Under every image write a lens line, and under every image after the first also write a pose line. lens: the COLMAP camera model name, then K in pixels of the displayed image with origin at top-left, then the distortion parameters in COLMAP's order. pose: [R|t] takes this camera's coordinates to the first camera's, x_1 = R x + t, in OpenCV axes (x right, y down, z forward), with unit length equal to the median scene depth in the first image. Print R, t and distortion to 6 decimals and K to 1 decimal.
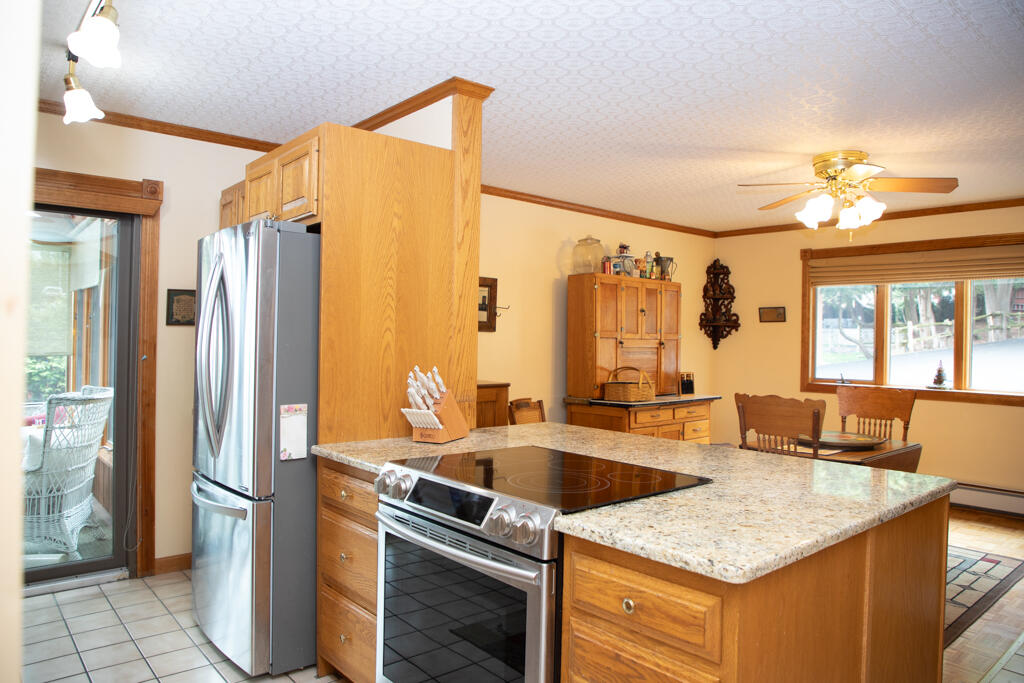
lens RADIAL K [[689.0, 0, 514.5], [0, 689.0, 335.9], [0, 0, 1]] dist [-0.065248, 0.024010]
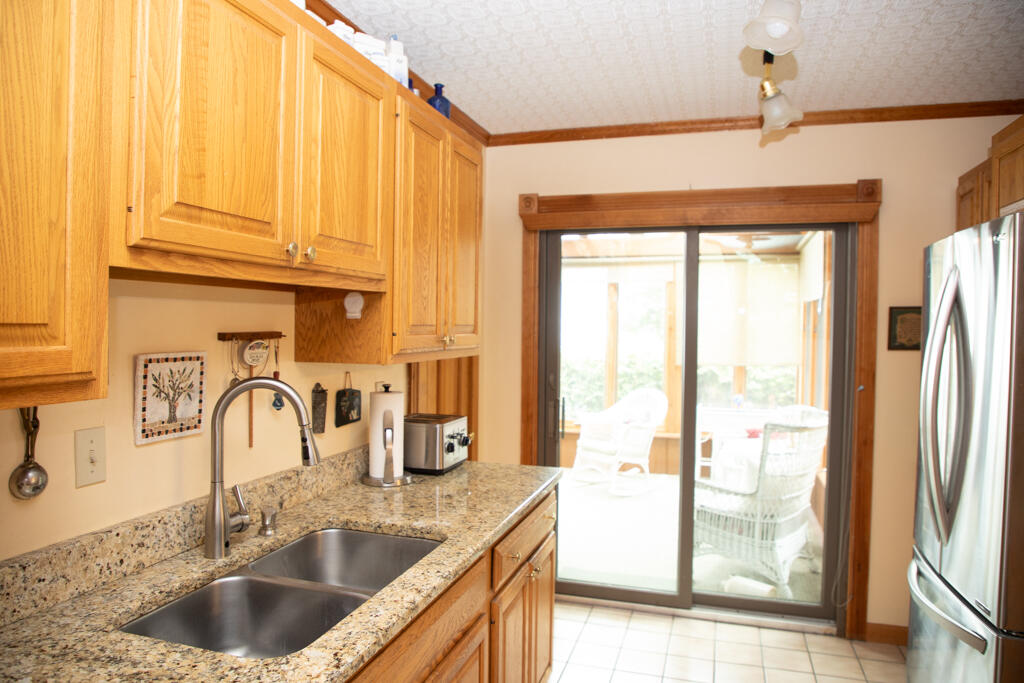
lens RADIAL K [[689.0, 0, 514.7], [0, 689.0, 340.7], [0, 0, 1]] dist [-0.065248, 0.024010]
pose [[0.543190, 0.009051, -0.839561, -0.250255], [-0.002801, 0.999956, 0.008968, -0.135172], [0.839605, -0.002519, 0.543191, 0.642008]]
